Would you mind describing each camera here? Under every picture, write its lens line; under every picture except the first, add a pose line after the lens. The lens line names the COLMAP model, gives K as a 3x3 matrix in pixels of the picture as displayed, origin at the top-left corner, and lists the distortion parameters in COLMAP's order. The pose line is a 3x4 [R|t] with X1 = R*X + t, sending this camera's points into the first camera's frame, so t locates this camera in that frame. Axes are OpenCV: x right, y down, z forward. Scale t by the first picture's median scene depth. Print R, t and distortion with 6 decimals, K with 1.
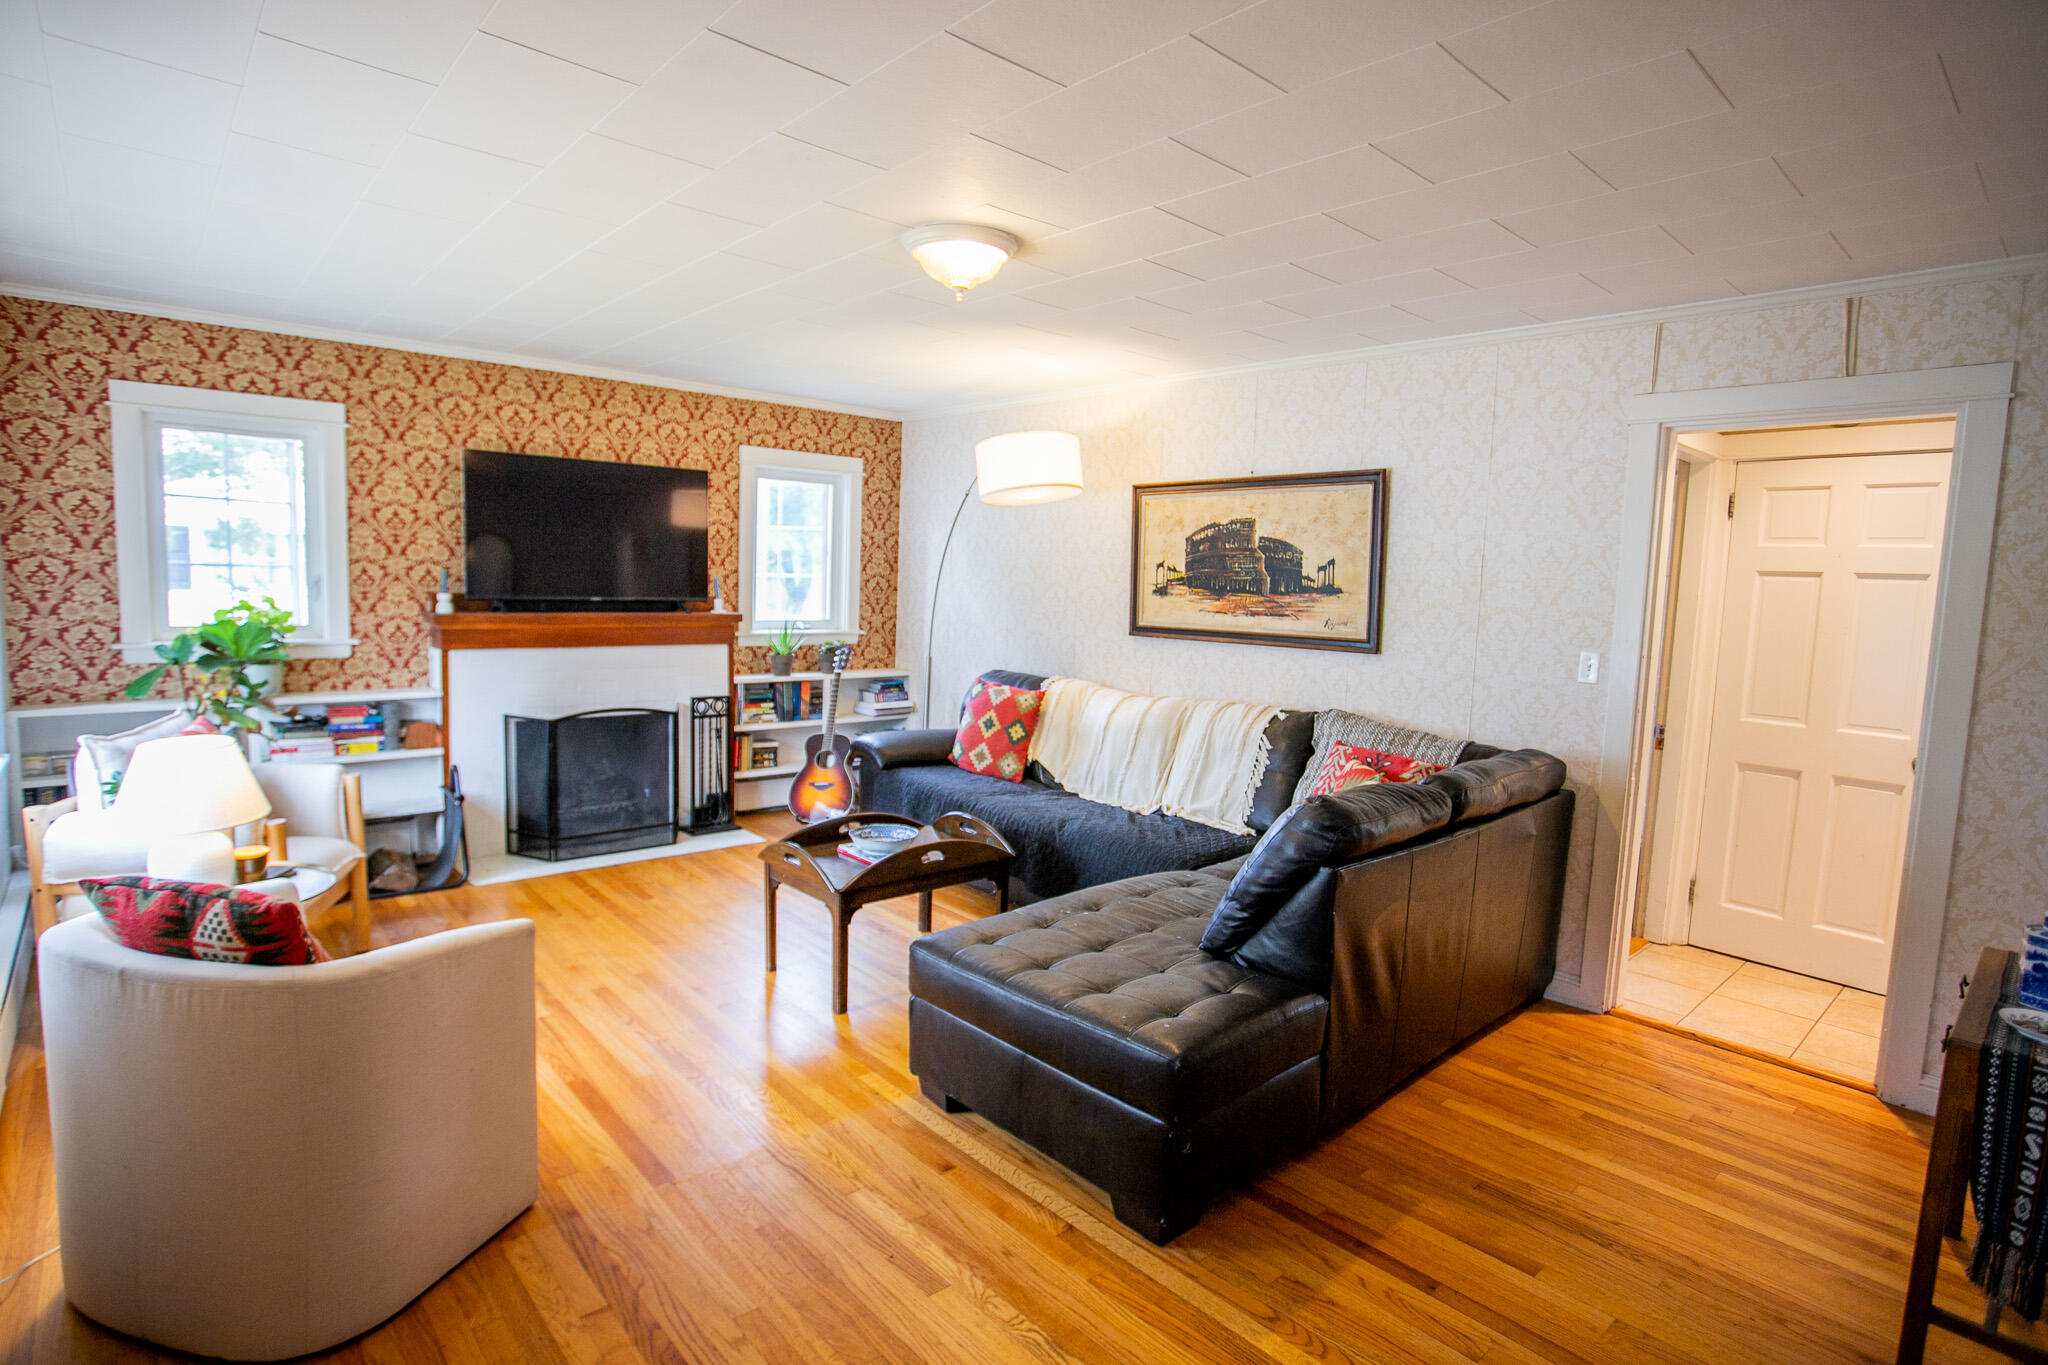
lens RADIAL K [[999.0, 0, 1026.2], [0, 999.0, 677.1], [0, 0, 1]] dist [-0.073840, 0.034122]
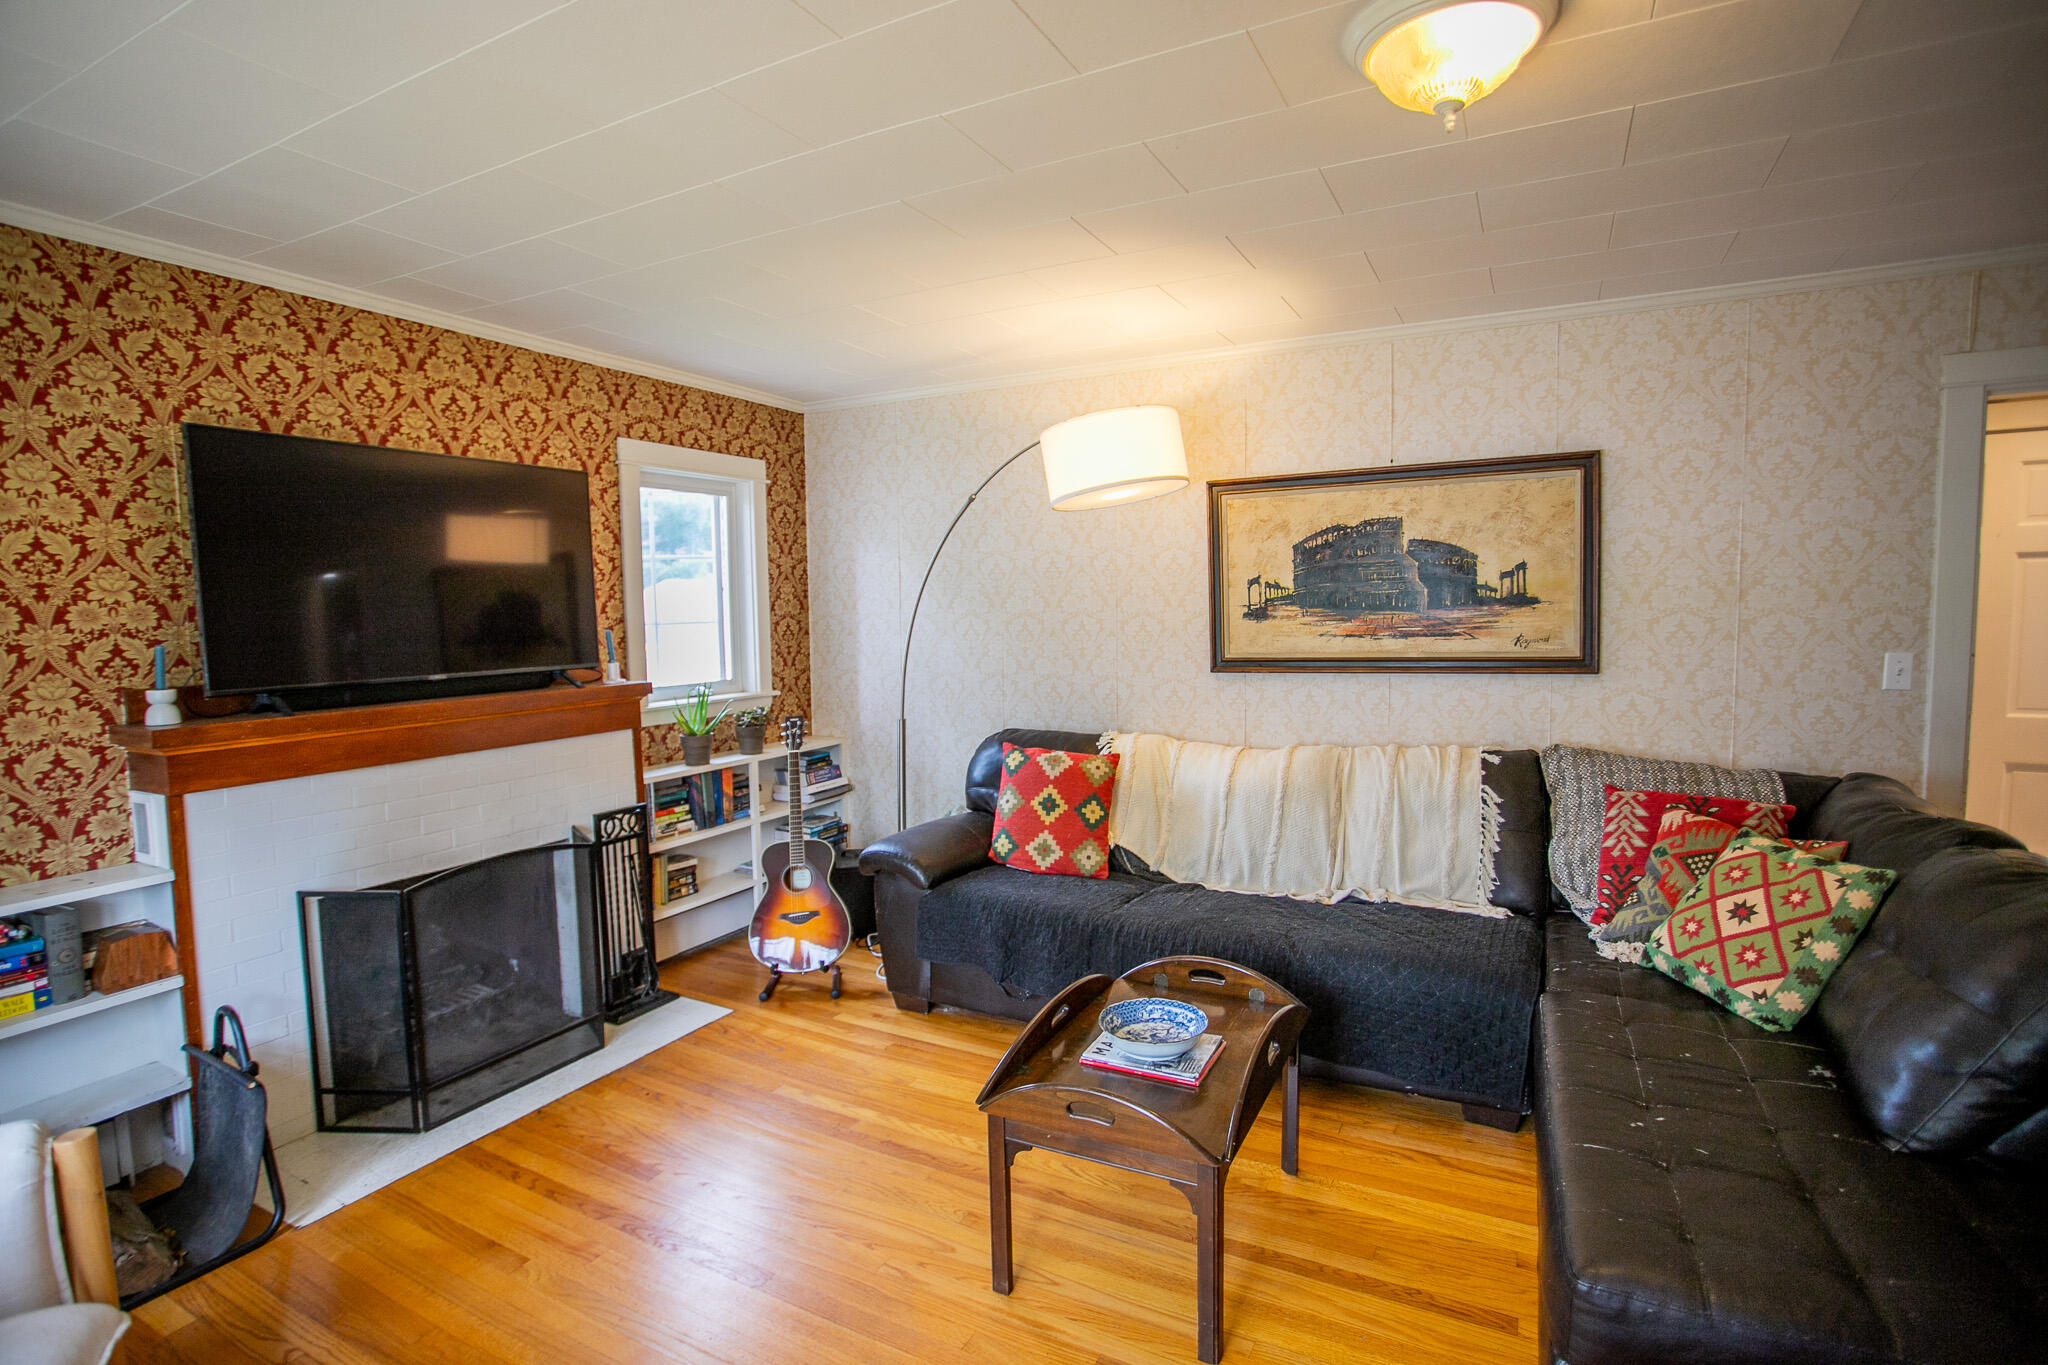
lens RADIAL K [[975.7, 0, 1030.6], [0, 975.7, 680.9], [0, 0, 1]] dist [-0.066670, 0.026726]
pose [[0.940794, -0.078275, 0.329816, -0.290923], [0.085177, 0.996345, -0.006502, -0.042586], [-0.328102, 0.034210, 0.944023, 0.324475]]
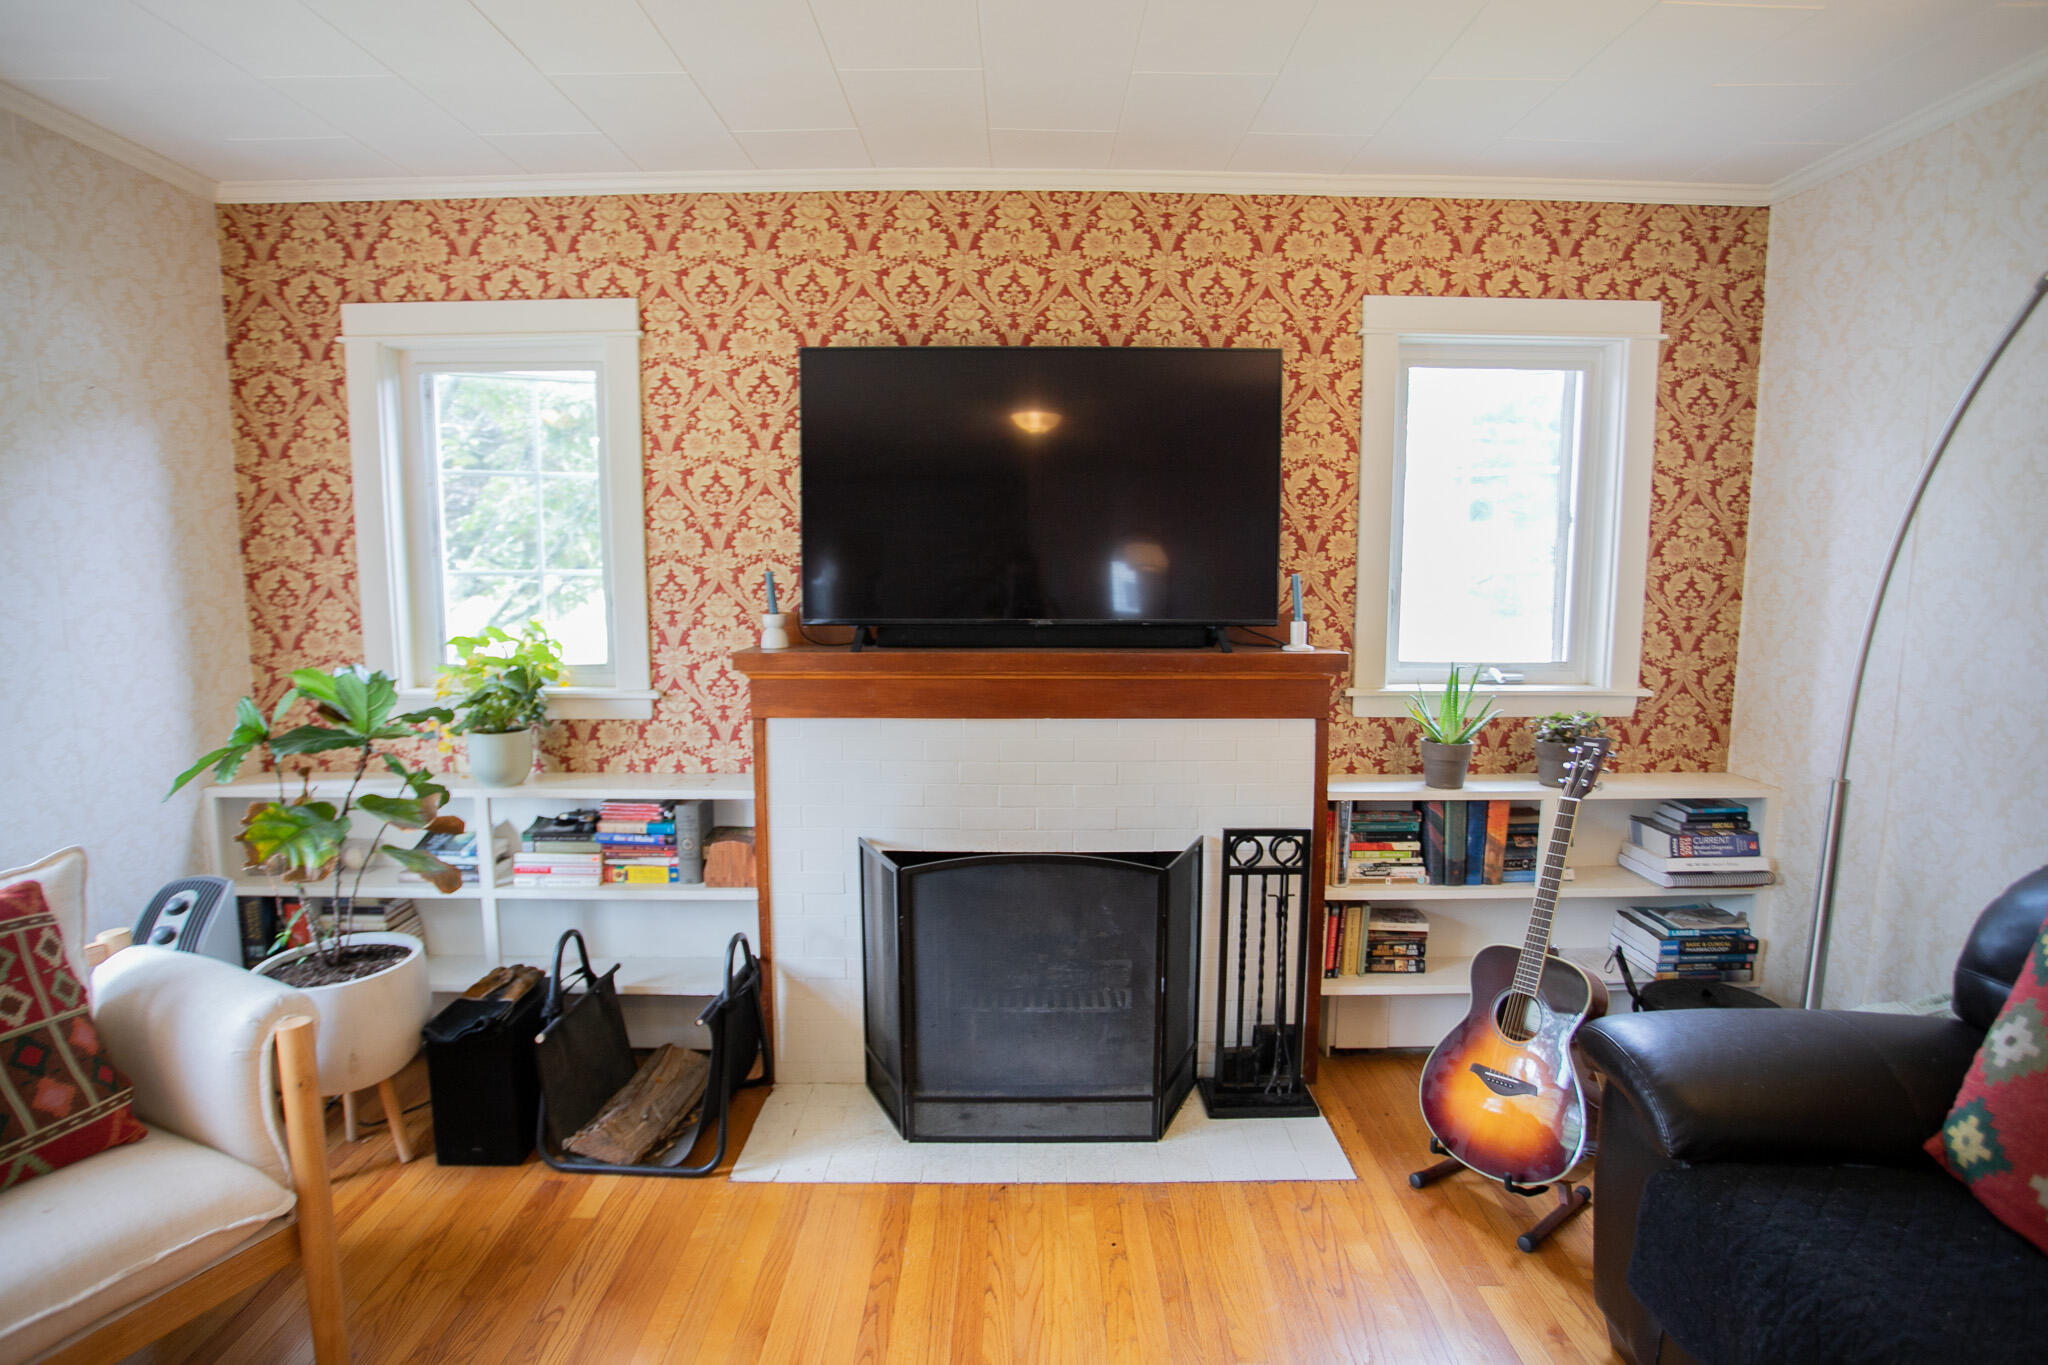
lens RADIAL K [[999.0, 0, 1026.2], [0, 999.0, 677.1], [0, 0, 1]] dist [-0.073840, 0.034122]
pose [[0.738139, 0.041471, -0.673372, -0.097147], [-0.043908, 0.998946, 0.013391, -0.058886], [0.673218, 0.019682, 0.739182, 0.629752]]
